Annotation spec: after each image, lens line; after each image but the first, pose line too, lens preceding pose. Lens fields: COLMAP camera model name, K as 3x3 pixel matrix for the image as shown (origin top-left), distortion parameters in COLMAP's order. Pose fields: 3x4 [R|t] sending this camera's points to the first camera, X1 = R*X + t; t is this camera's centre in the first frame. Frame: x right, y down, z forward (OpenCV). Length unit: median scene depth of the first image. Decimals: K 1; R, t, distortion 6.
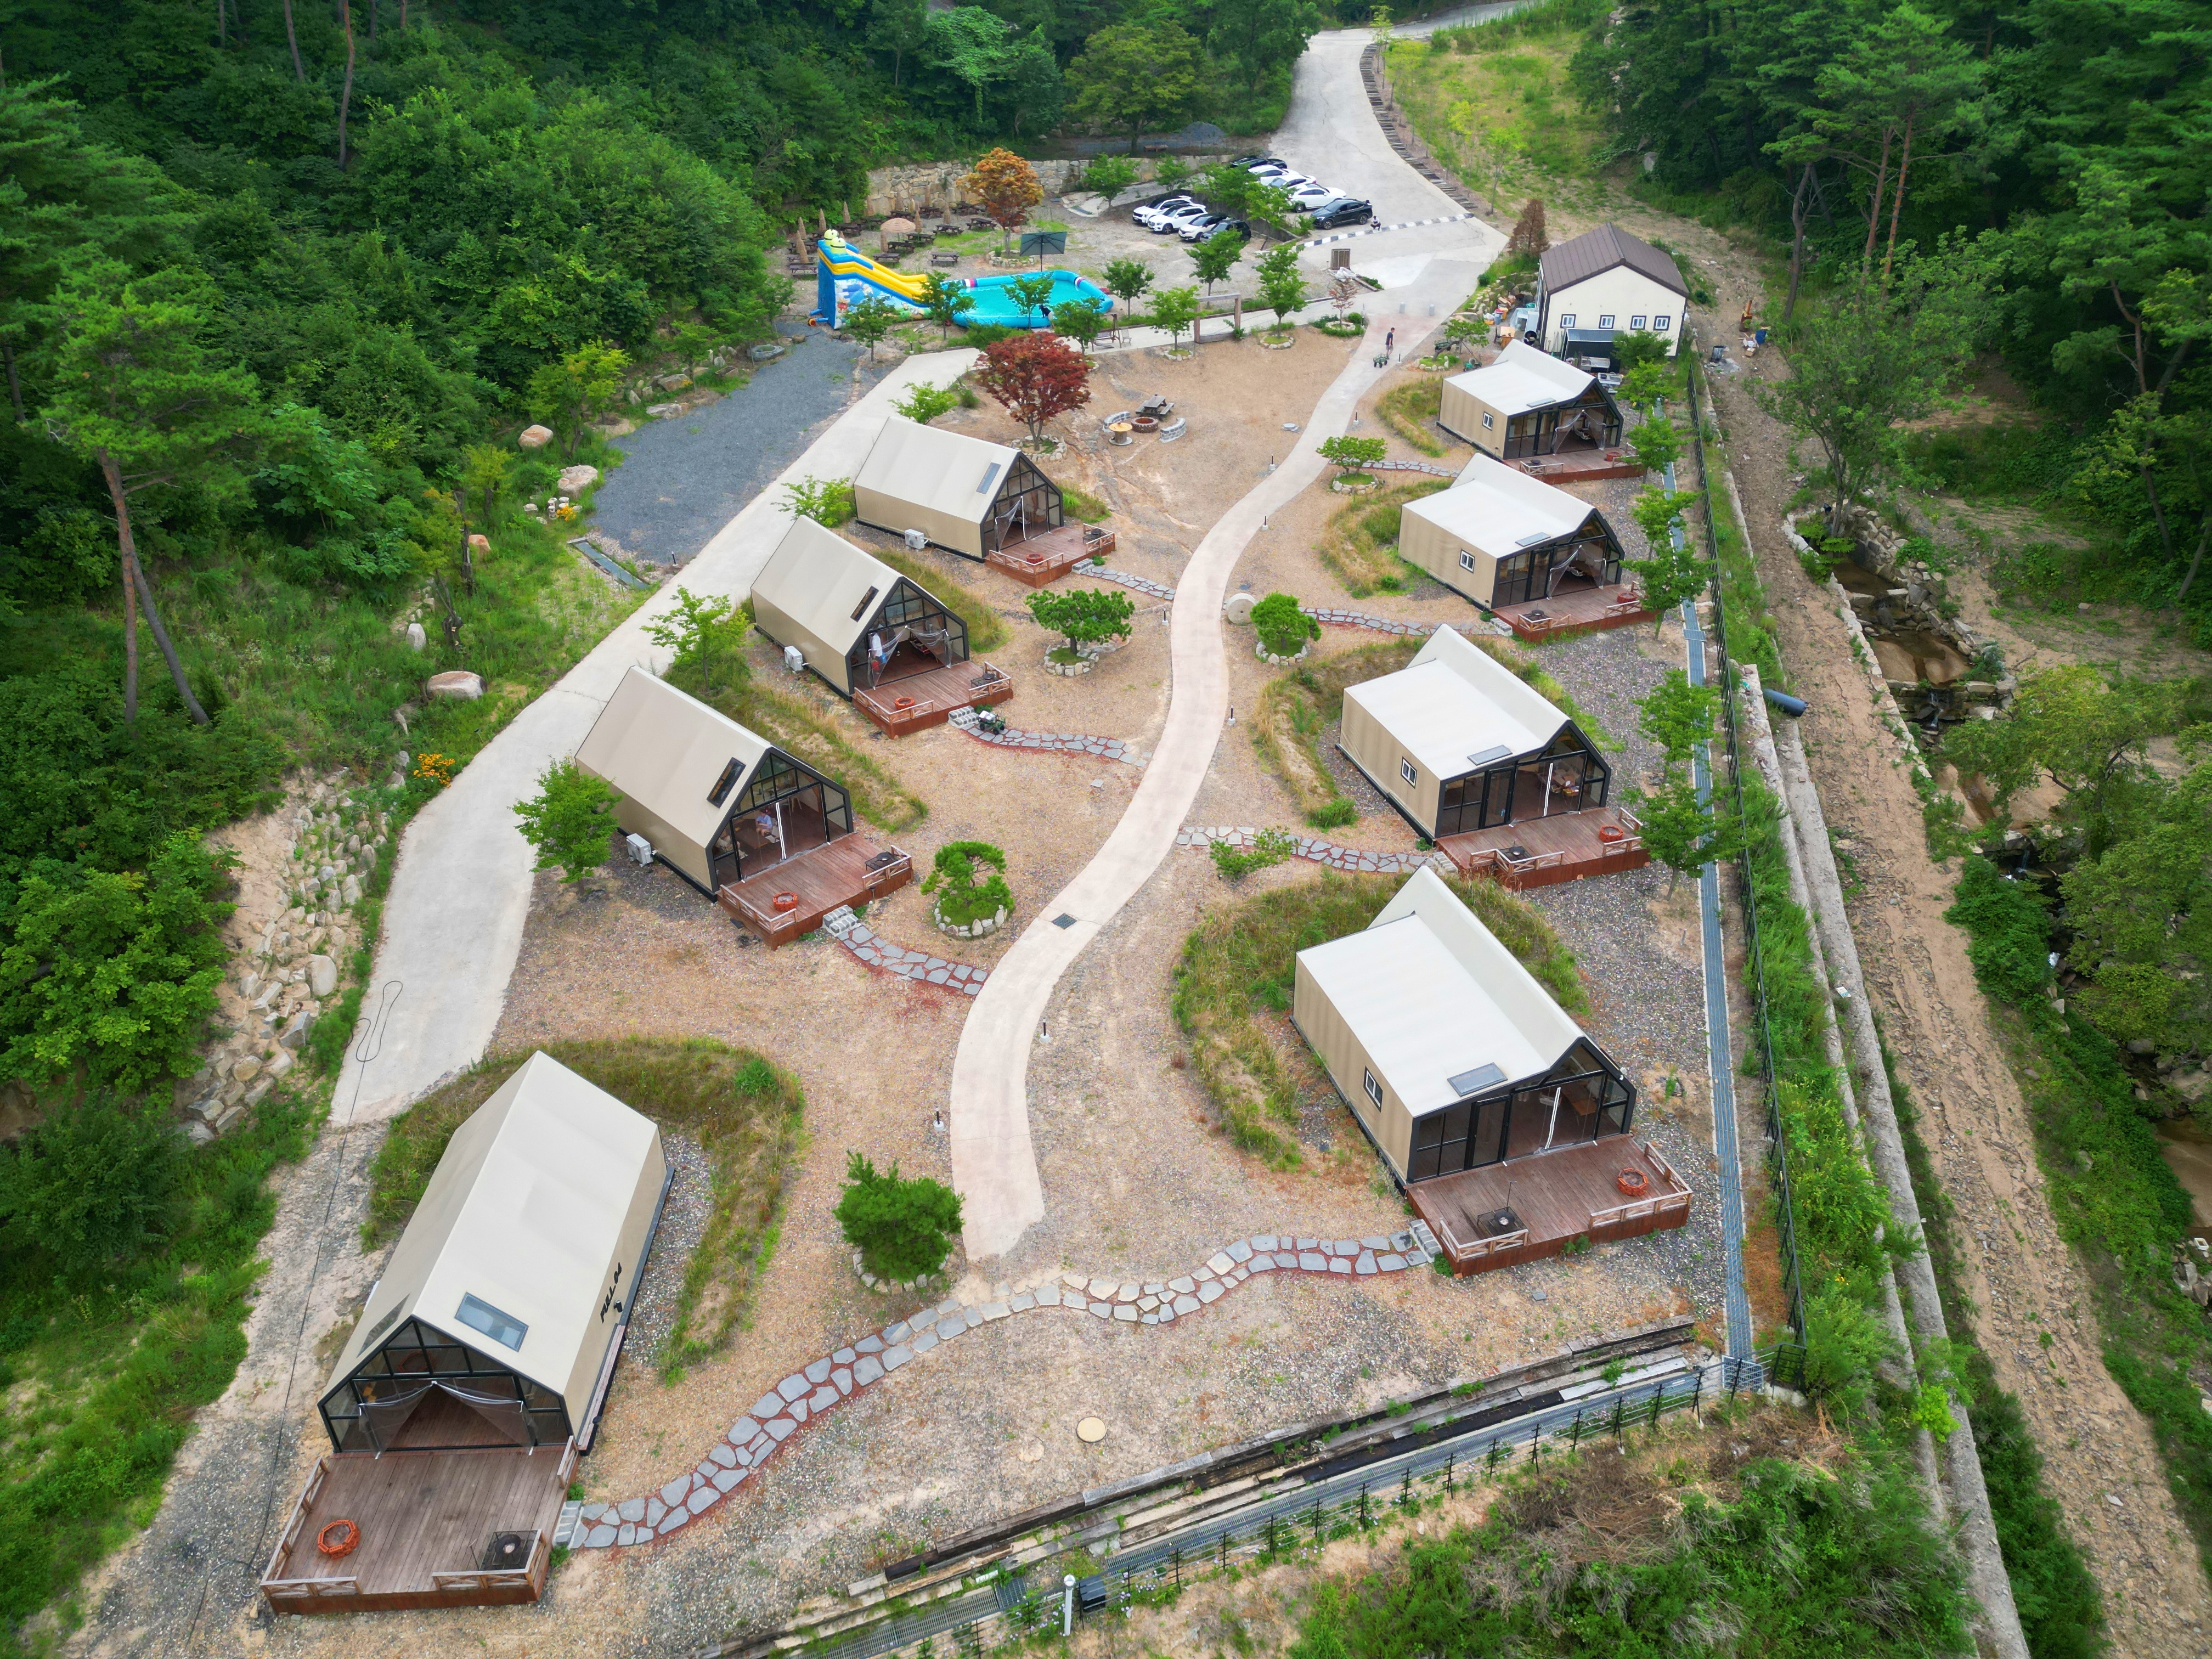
lens RADIAL K [[1549.4, 0, 1107.2], [0, 1549.4, 815.7], [0, 0, 1]] dist [0.084672, -0.086308]
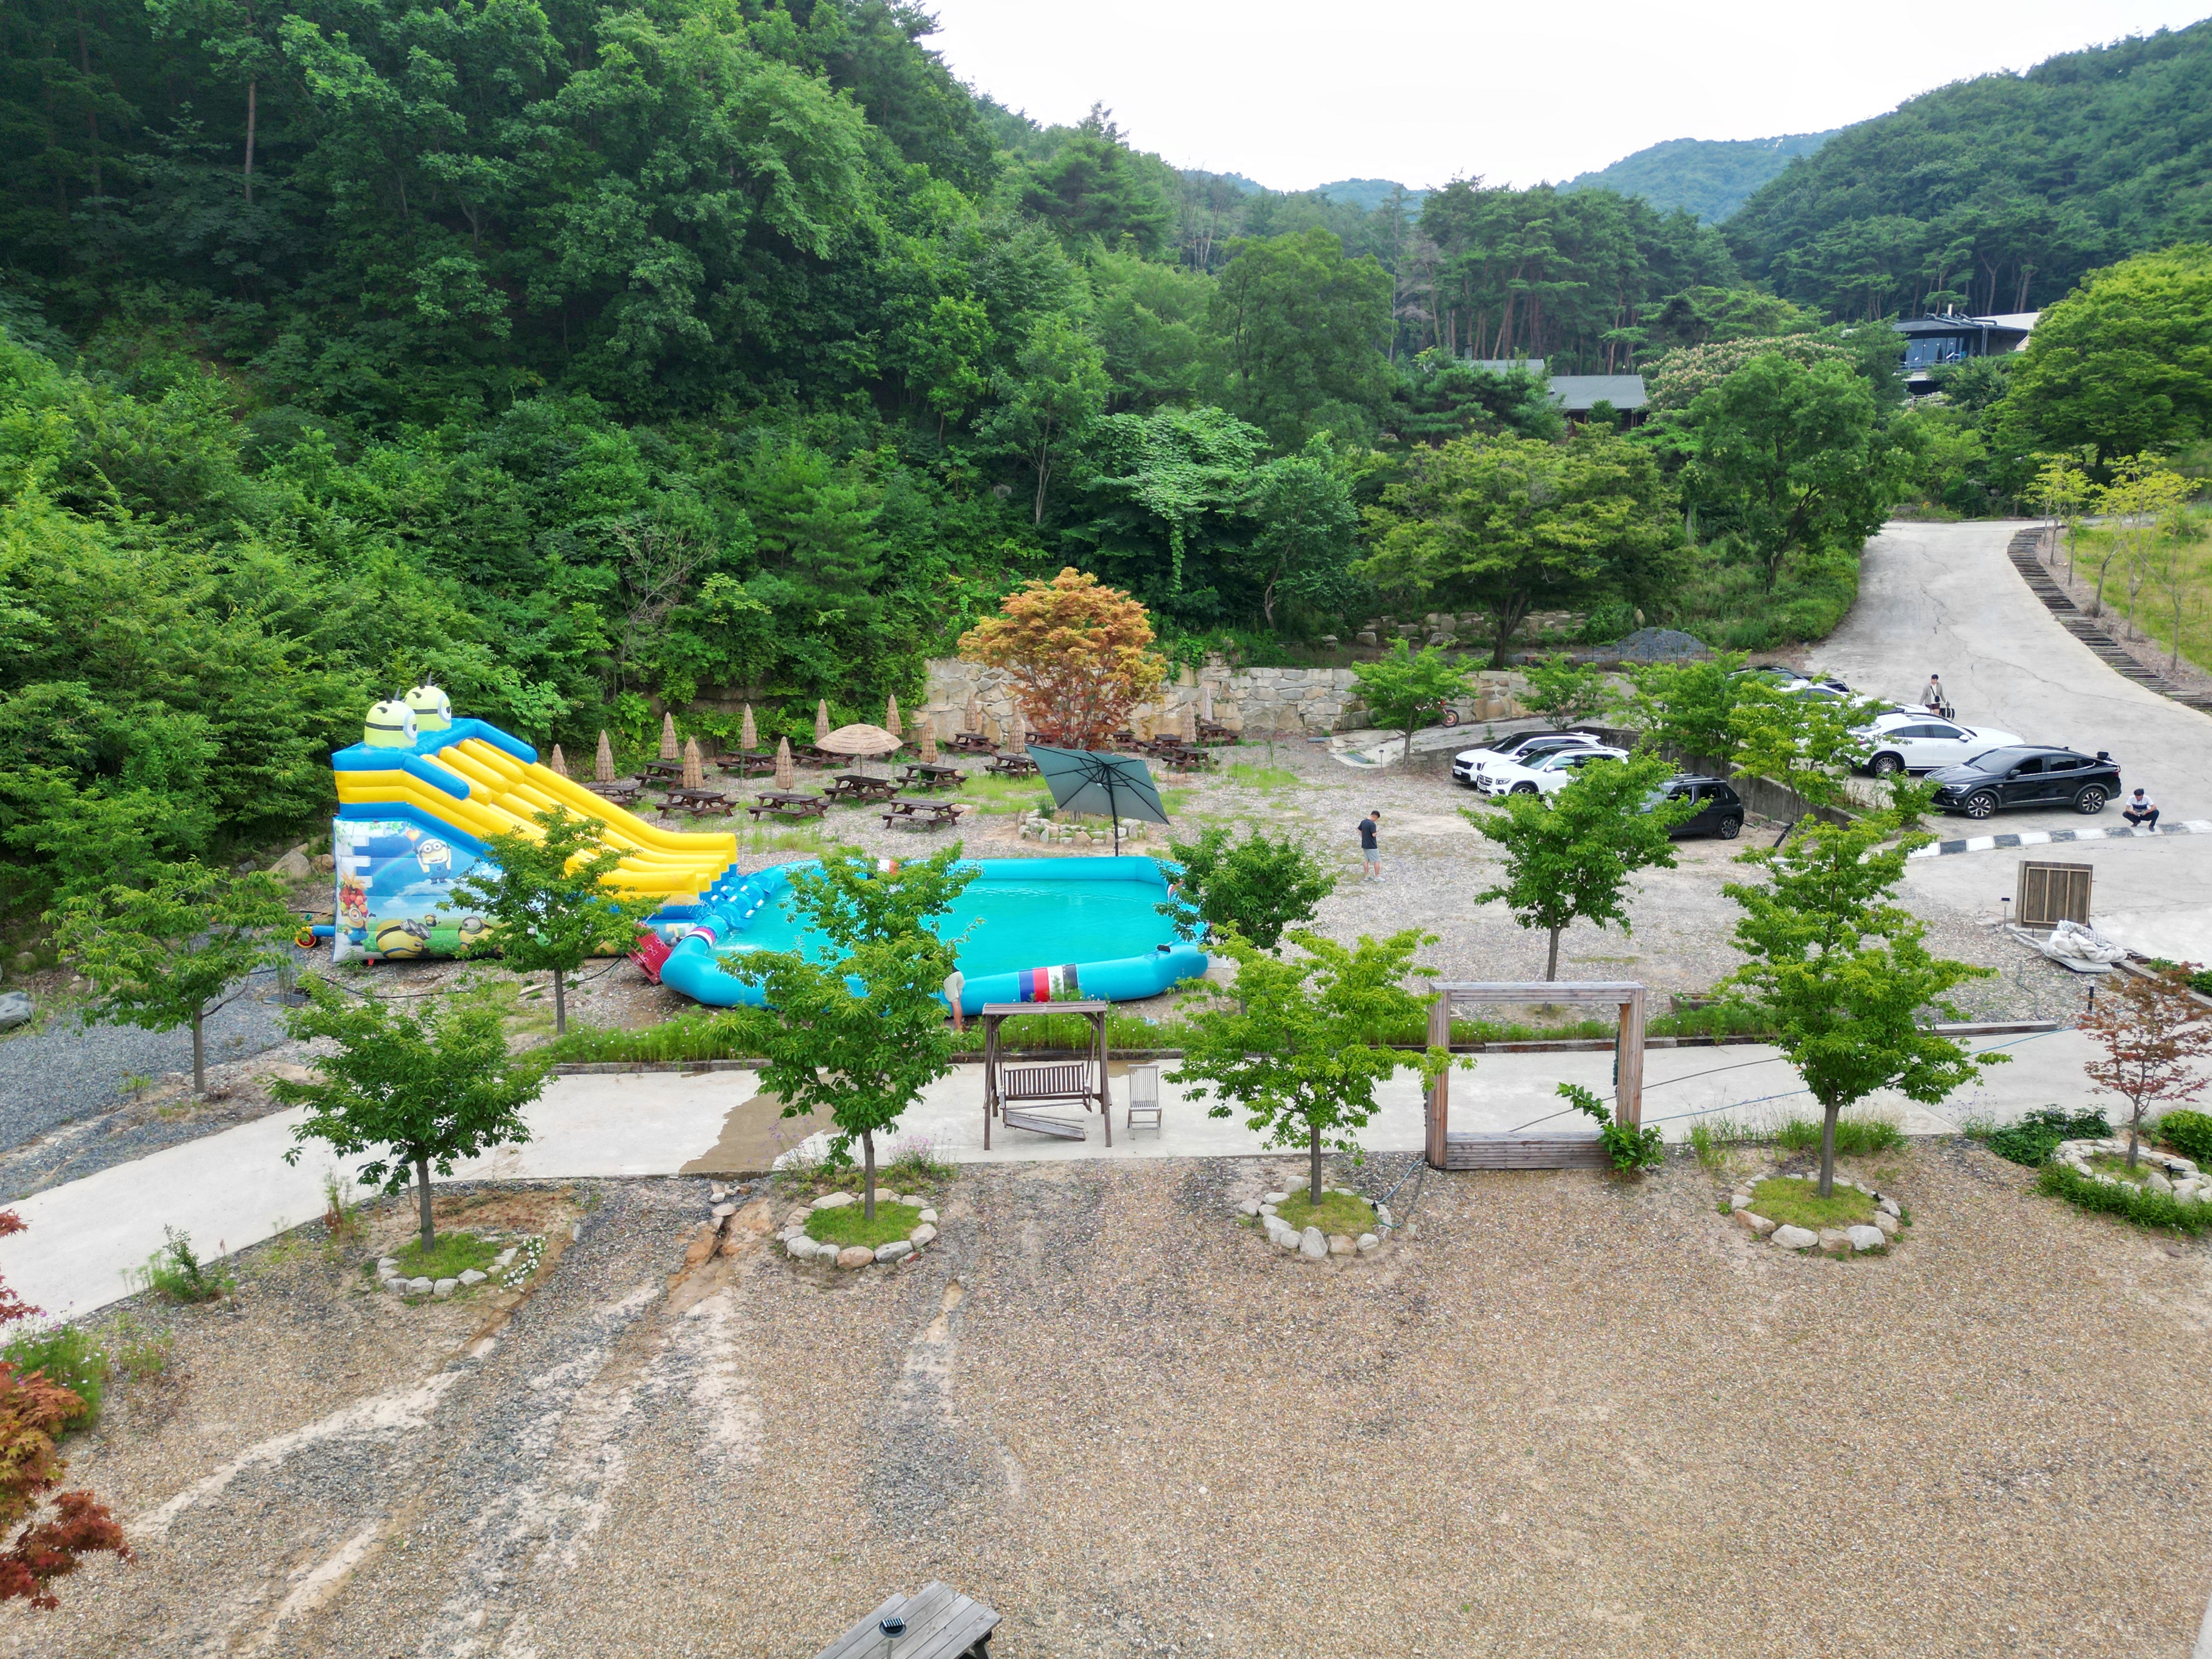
lens RADIAL K [[1581.7, 0, 1104.6], [0, 1581.7, 830.0], [0, 0, 1]] dist [0.071767, -0.067853]
pose [[0.947442, 0.070114, -0.312150, 0.128046], [-0.178161, 0.926030, -0.332756, -0.411741], [0.265729, 0.370880, 0.889852, 1.193433]]
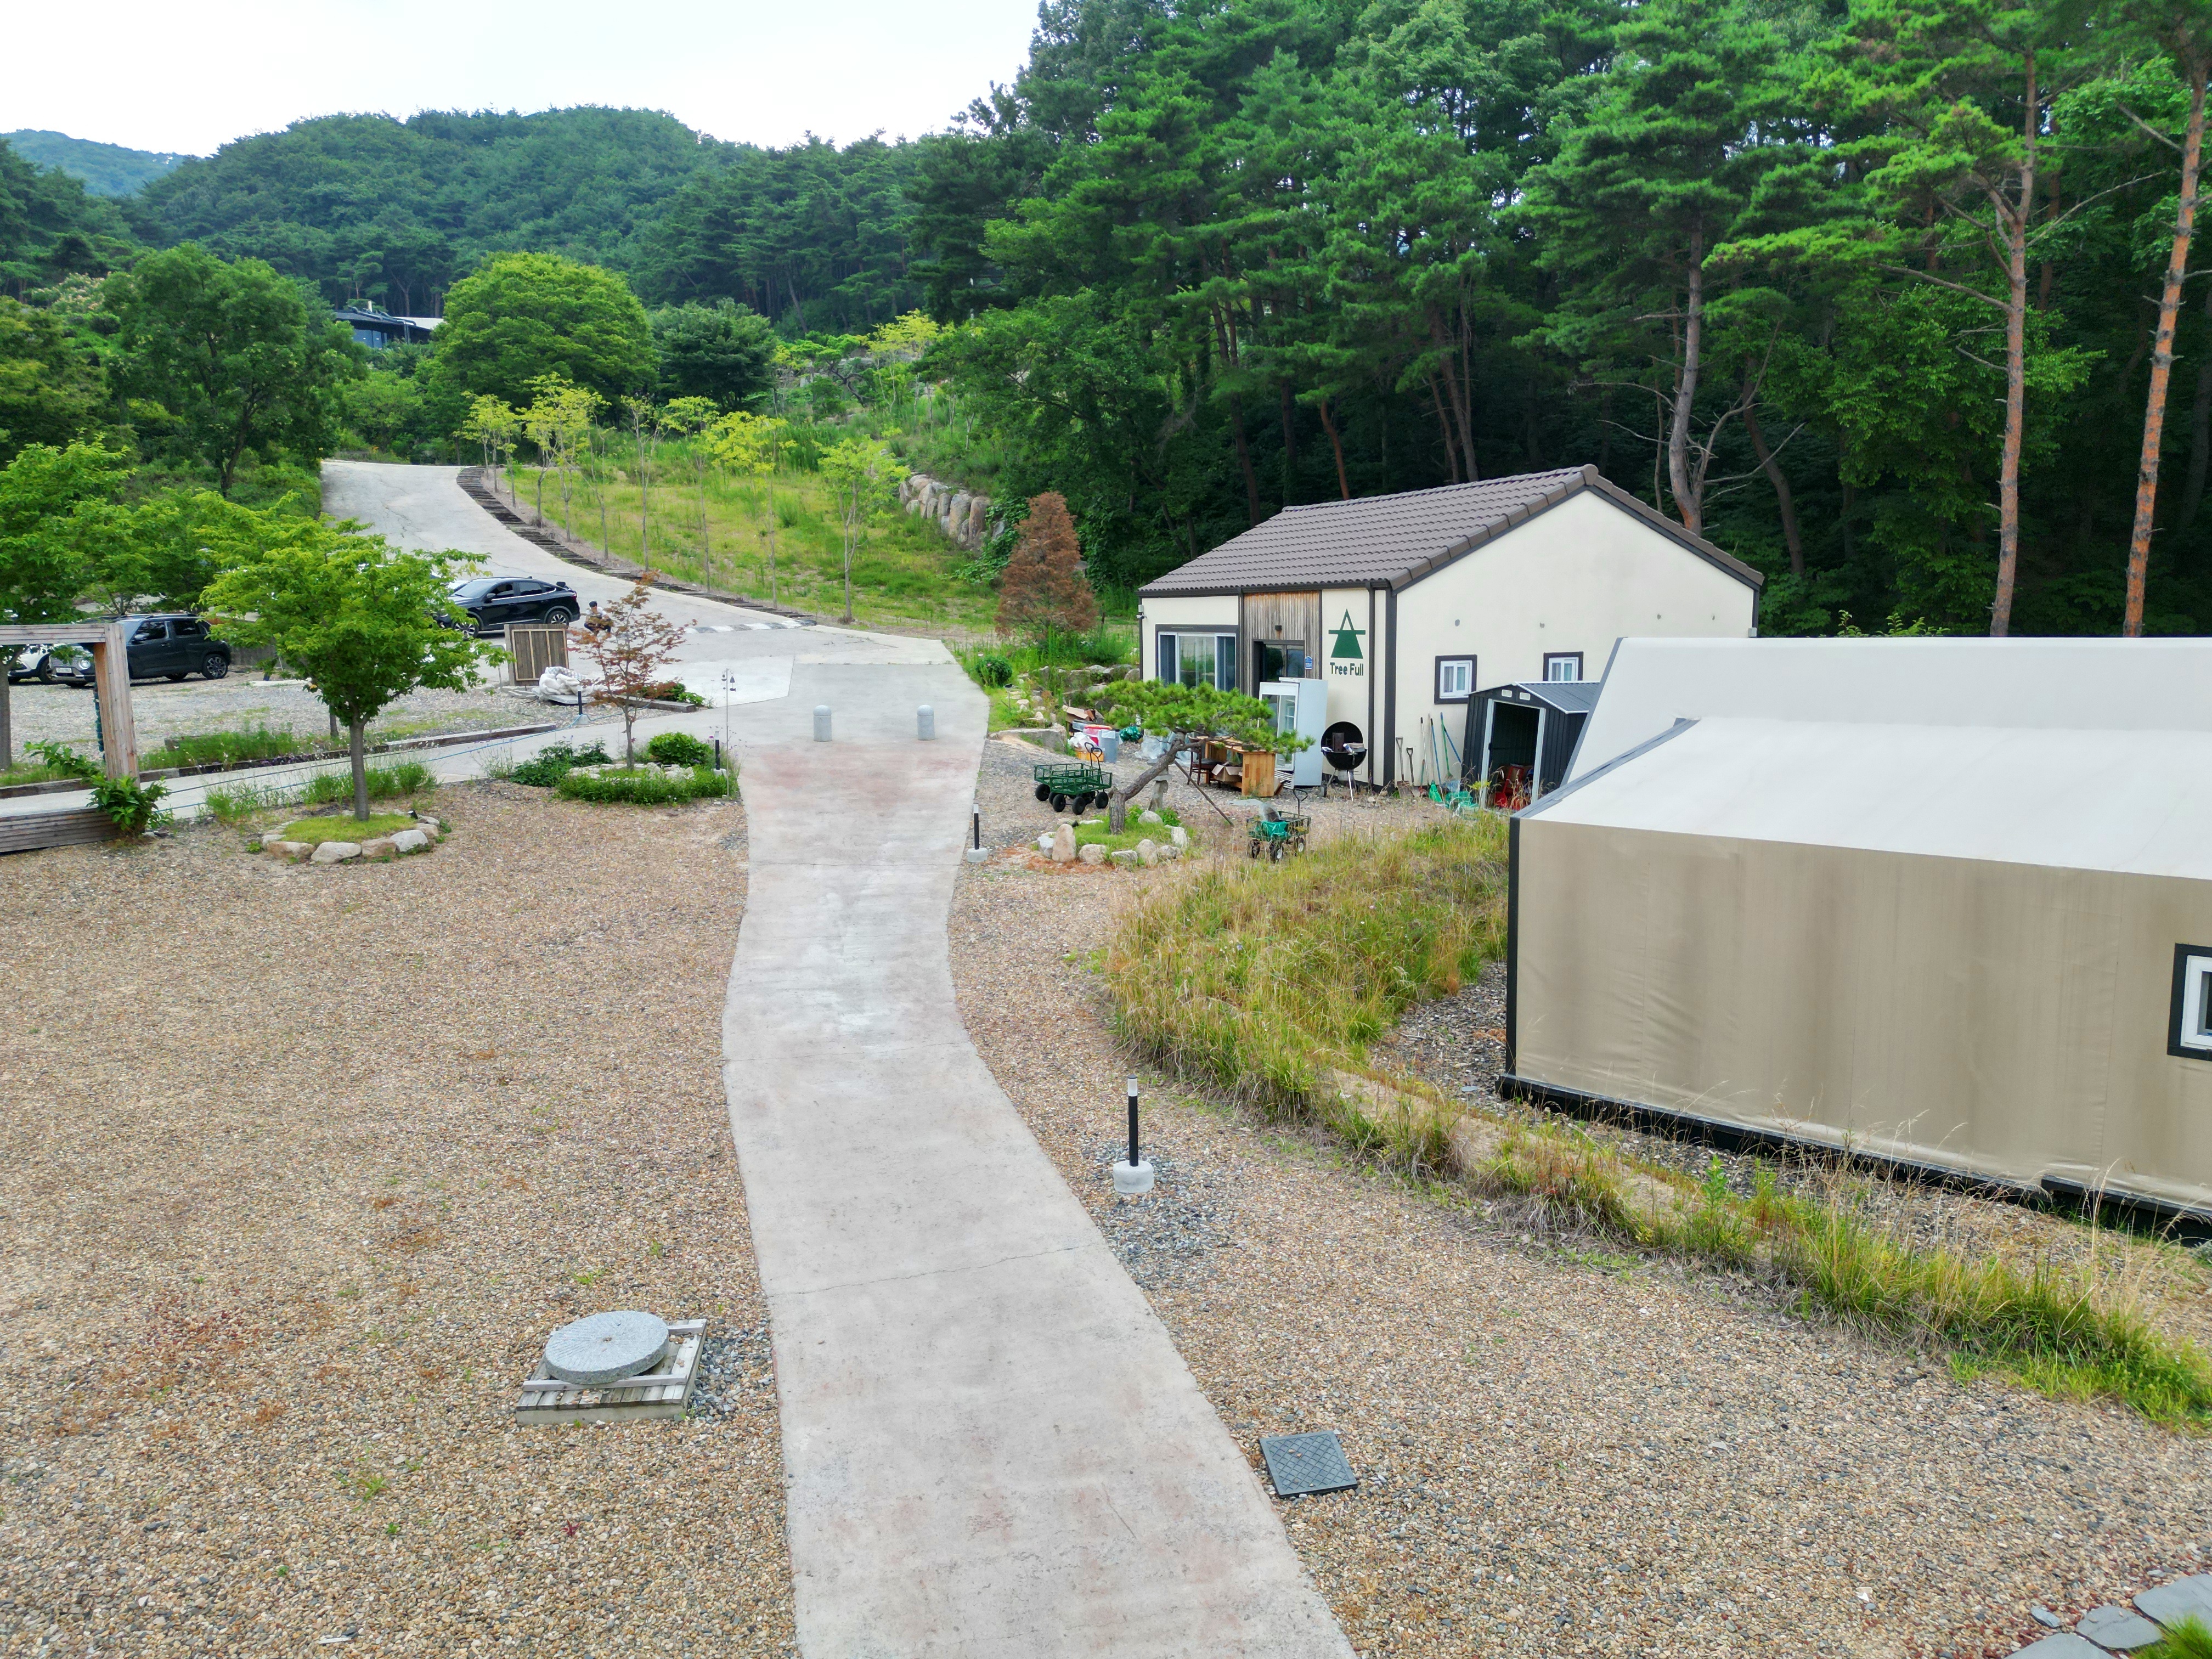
lens RADIAL K [[1554.2, 0, 1109.4], [0, 1554.2, 816.0], [0, 0, 1]] dist [0.065980, -0.058506]
pose [[0.843677, -0.063696, 0.533059, 0.129605], [0.269433, 0.909068, -0.317807, -0.334373], [-0.464344, 0.411750, 0.784122, 1.243216]]
